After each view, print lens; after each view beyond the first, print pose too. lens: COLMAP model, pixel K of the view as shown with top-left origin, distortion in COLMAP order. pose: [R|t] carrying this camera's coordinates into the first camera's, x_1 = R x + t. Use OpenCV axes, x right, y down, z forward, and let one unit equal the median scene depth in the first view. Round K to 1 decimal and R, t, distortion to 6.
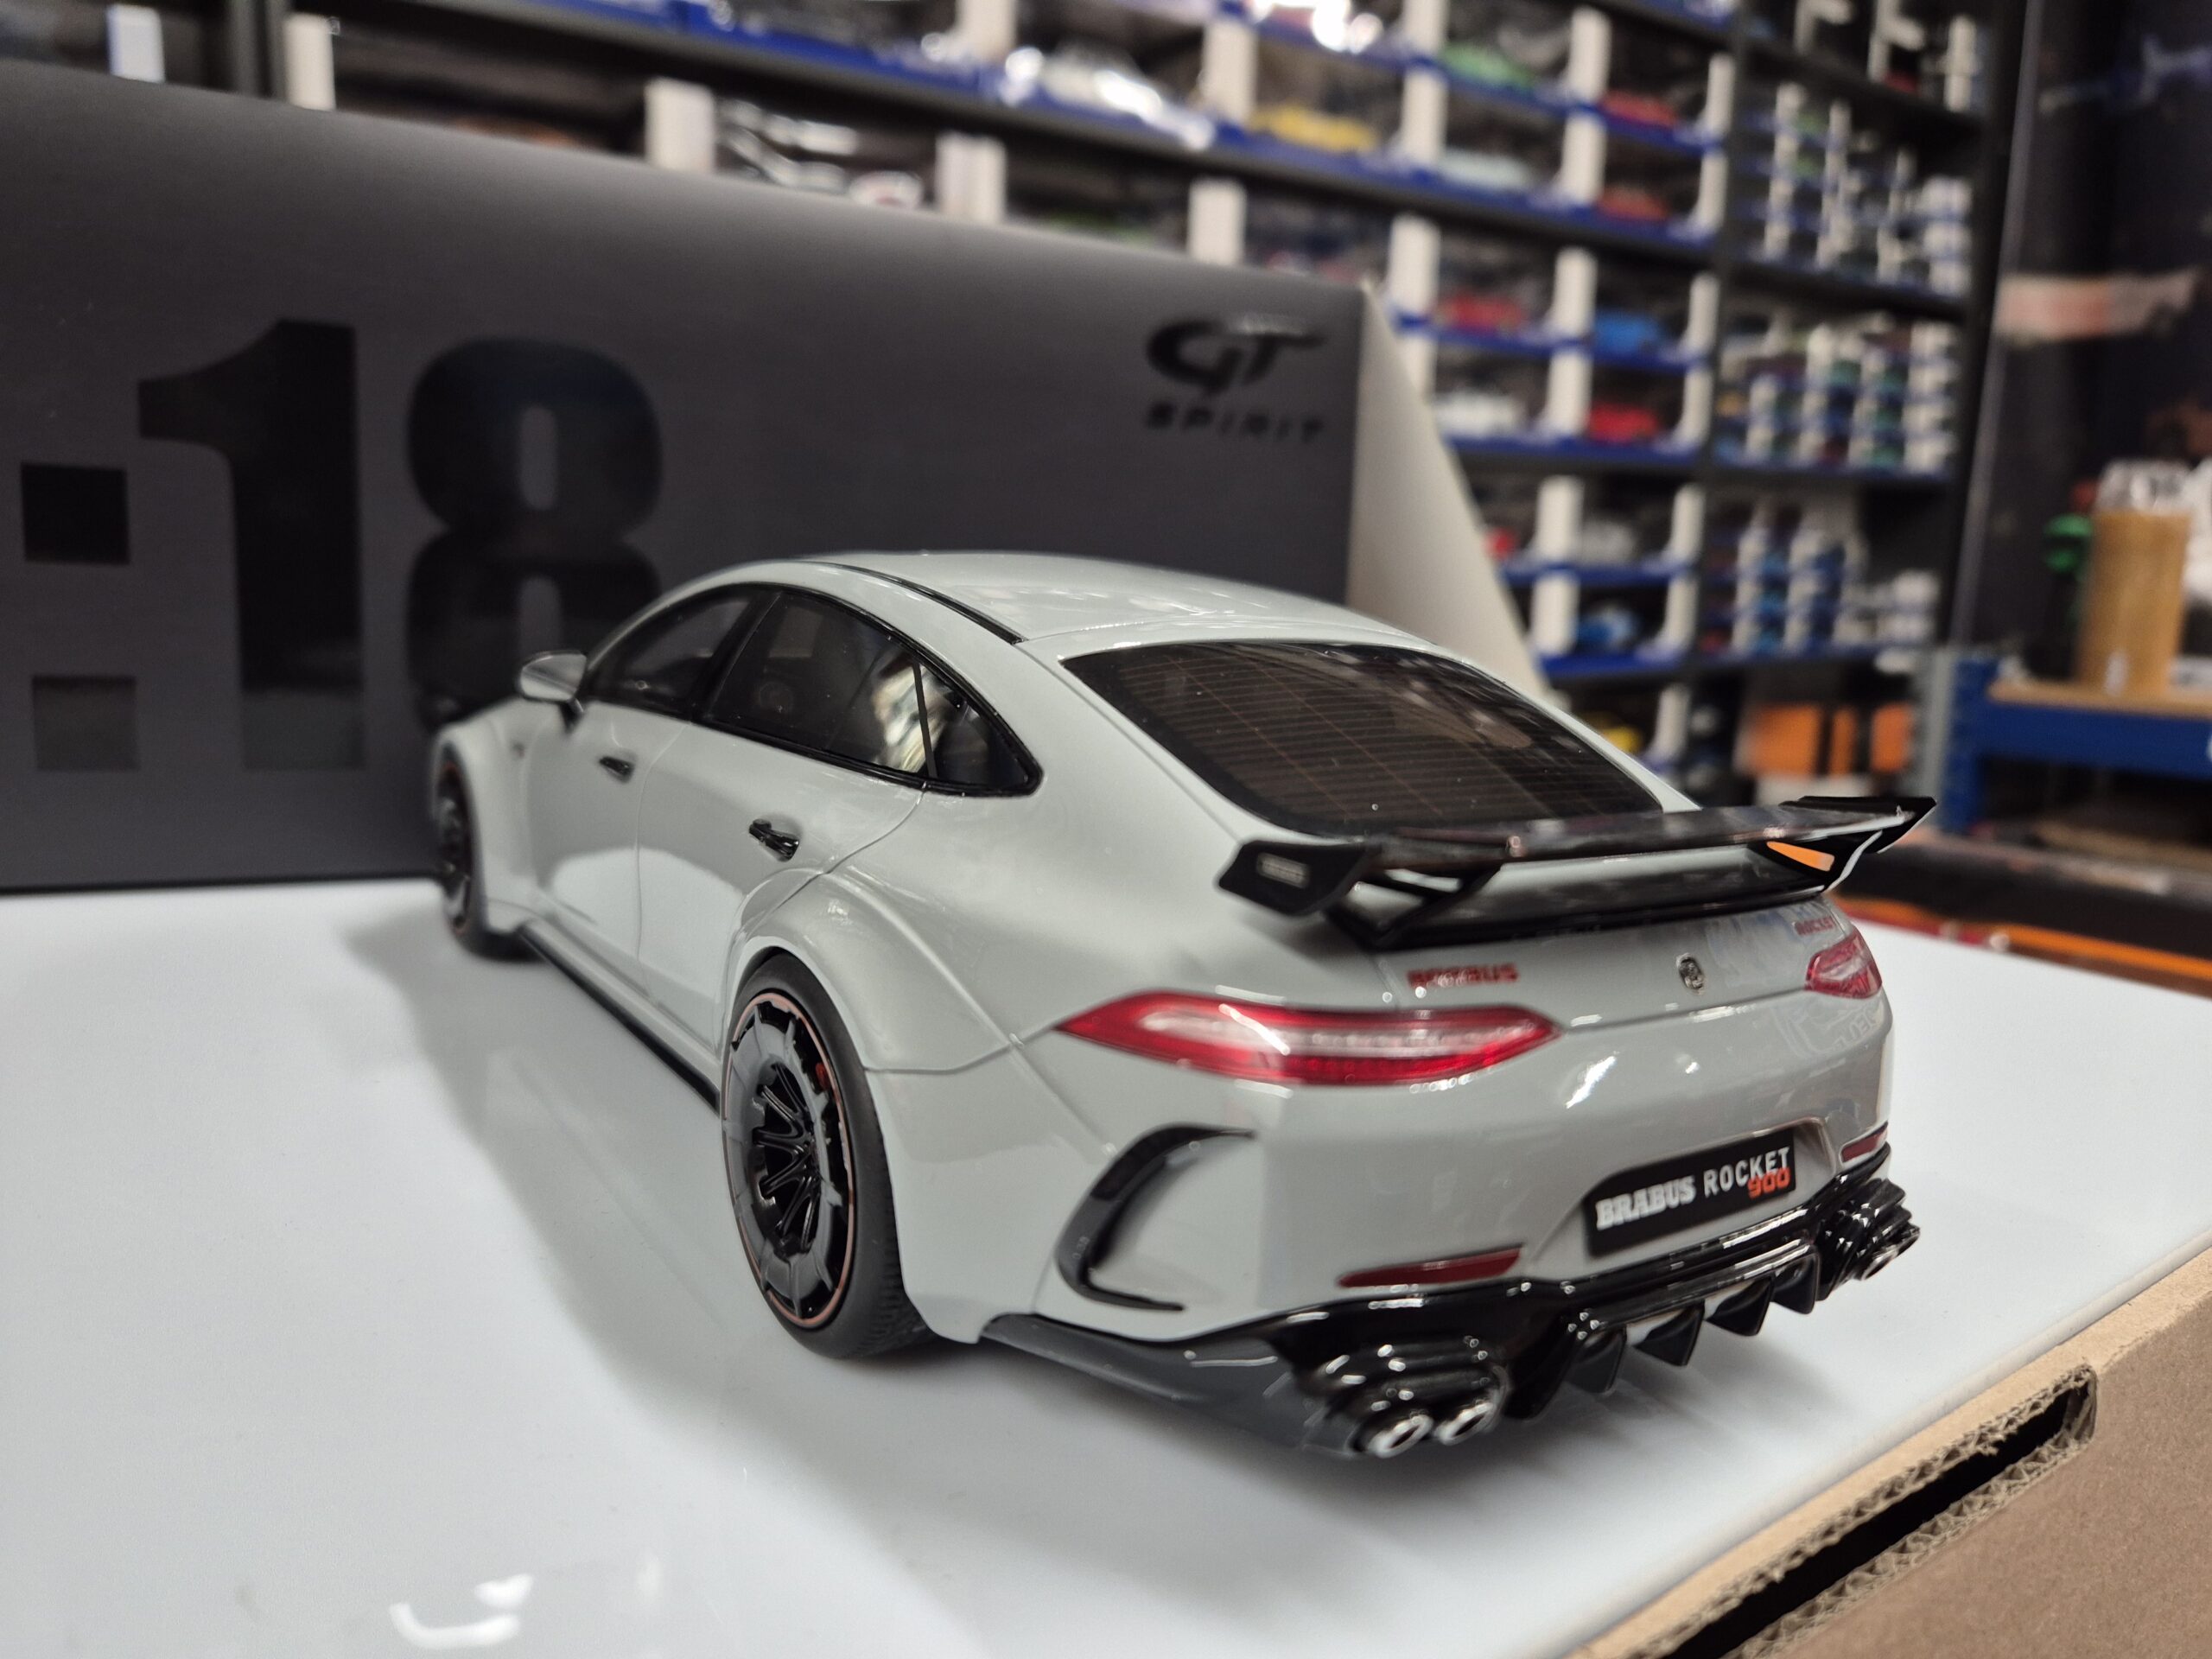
lens RADIAL K [[1545.5, 0, 1121.9], [0, 1545.5, 834.0], [0, 0, 1]] dist [0.010618, -0.021696]
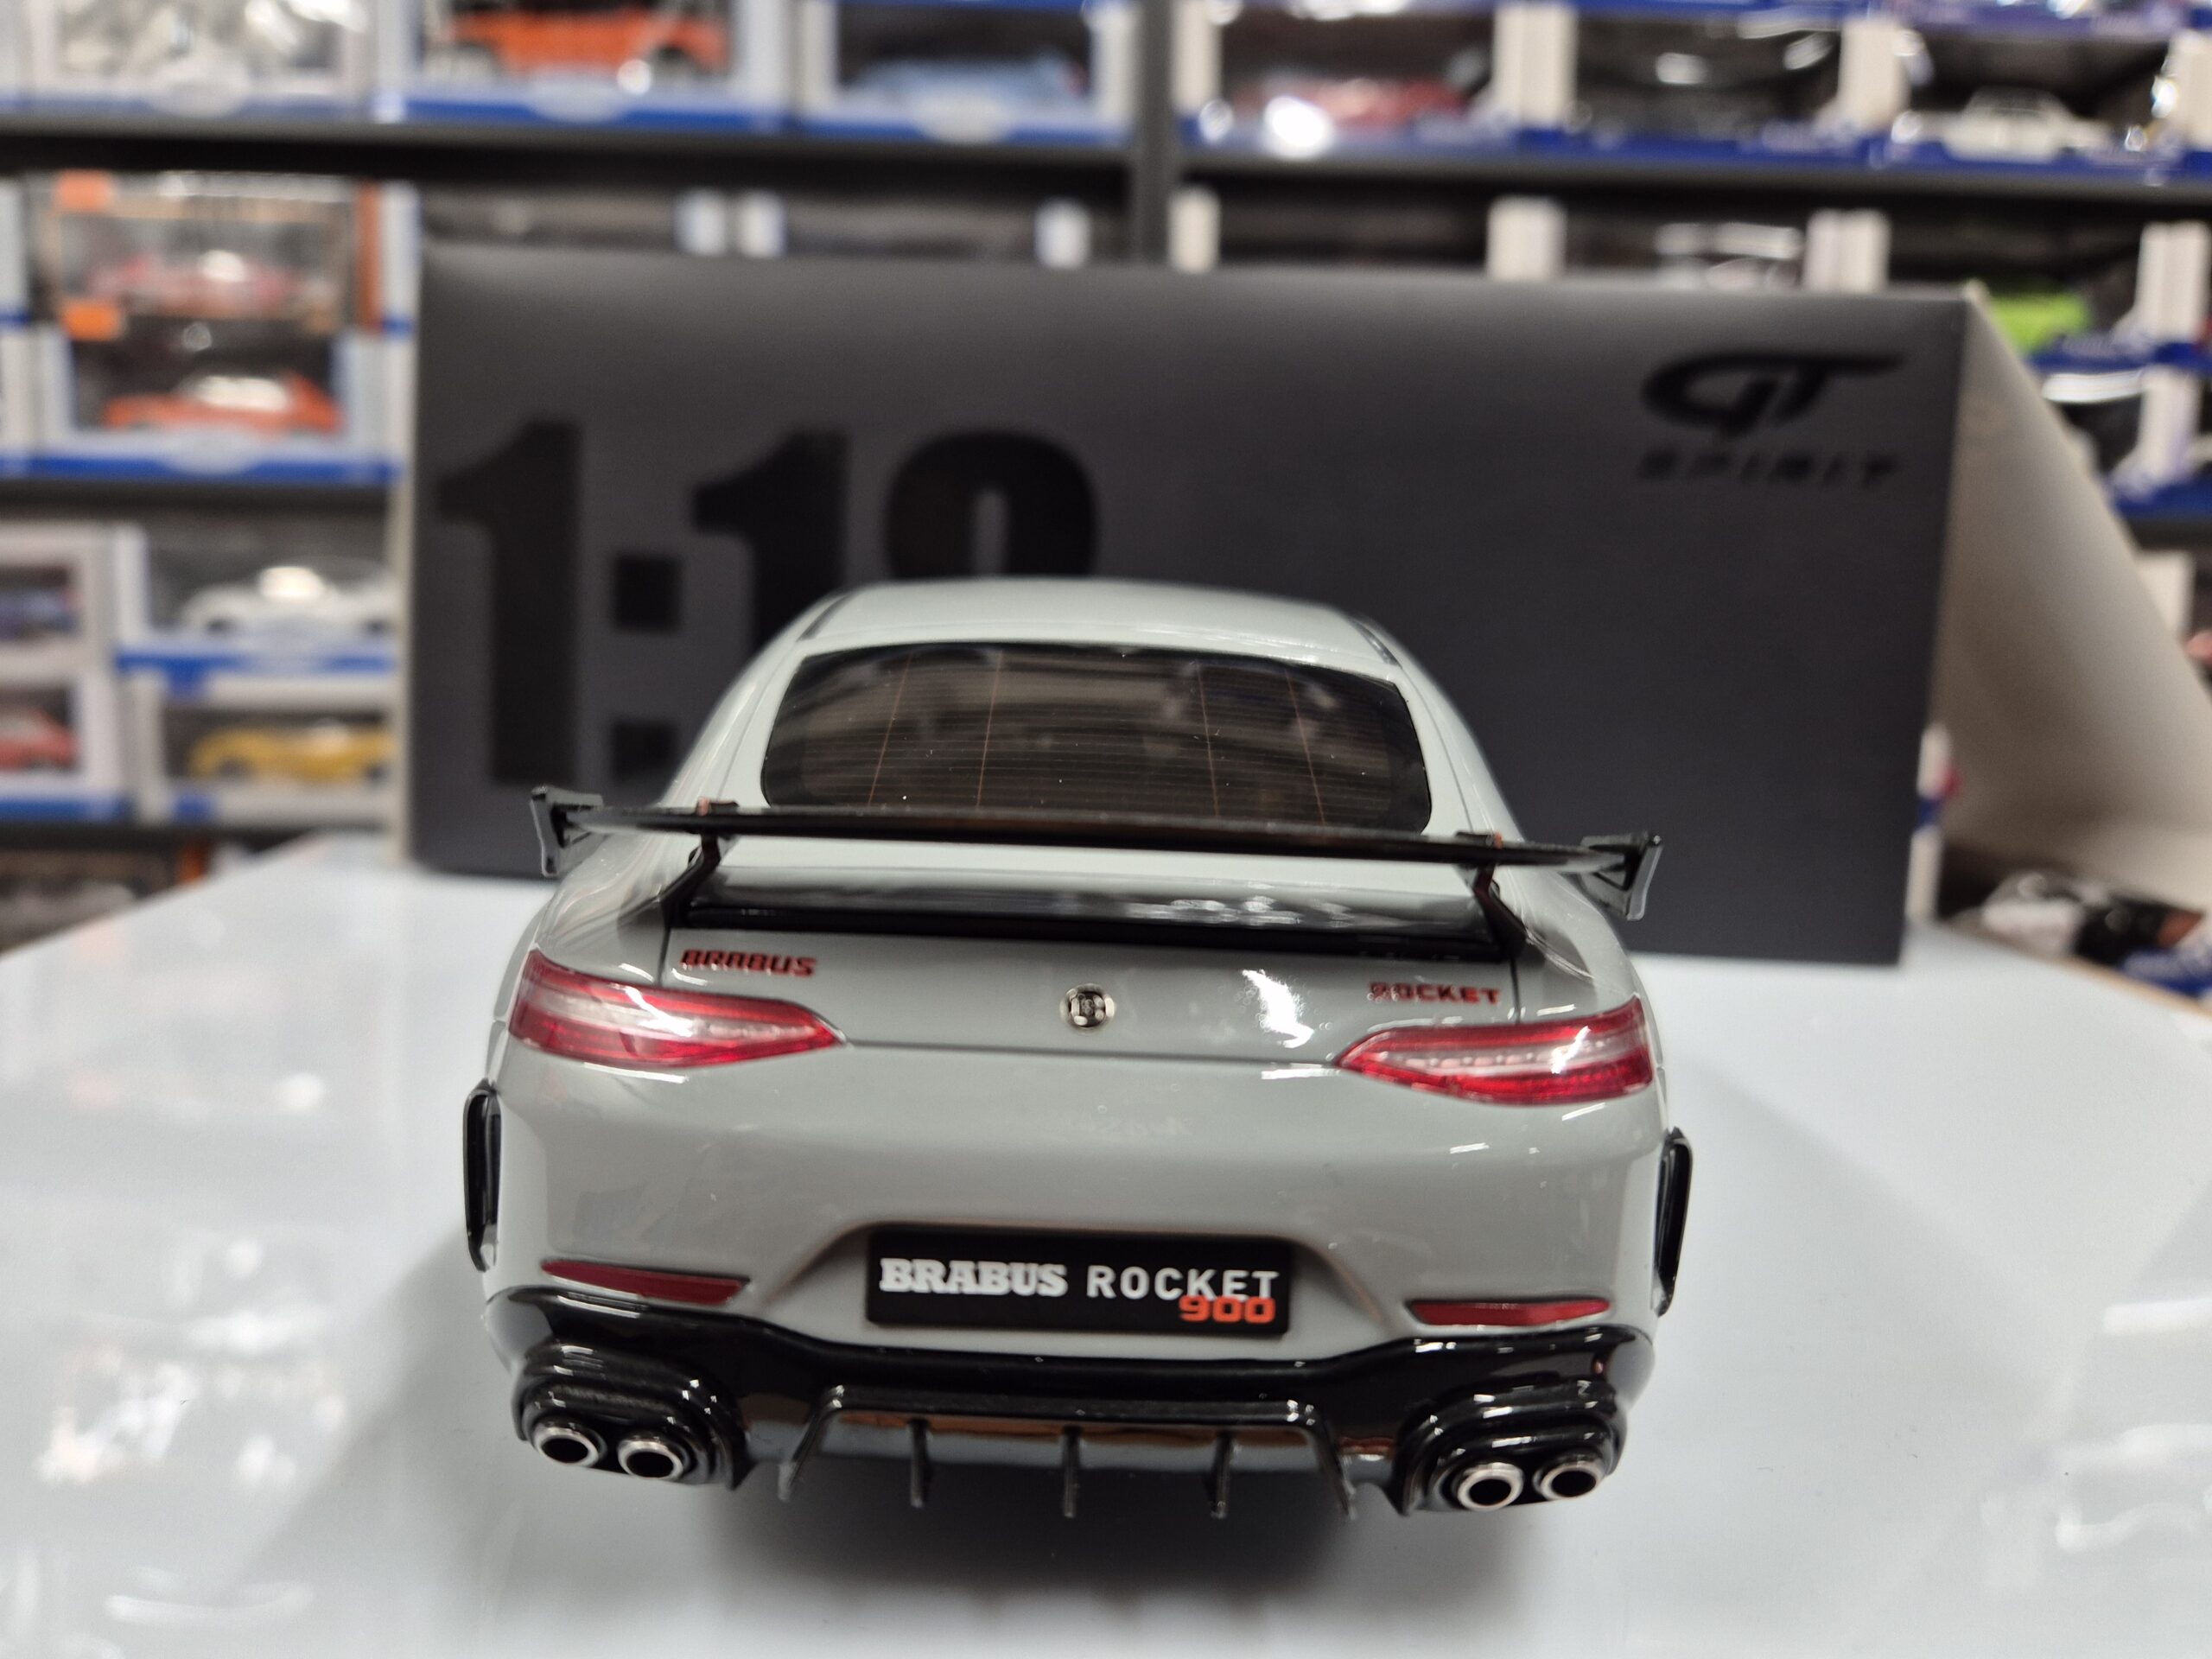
lens RADIAL K [[1545.5, 0, 1088.8], [0, 1545.5, 838.9], [0, 0, 1]] dist [0.010618, -0.021696]
pose [[0.837244, 0.057178, -0.543833, 0.757549], [-0.095659, 0.994498, -0.042708, 0.035345], [0.538398, 0.087779, 0.838106, 0.310175]]
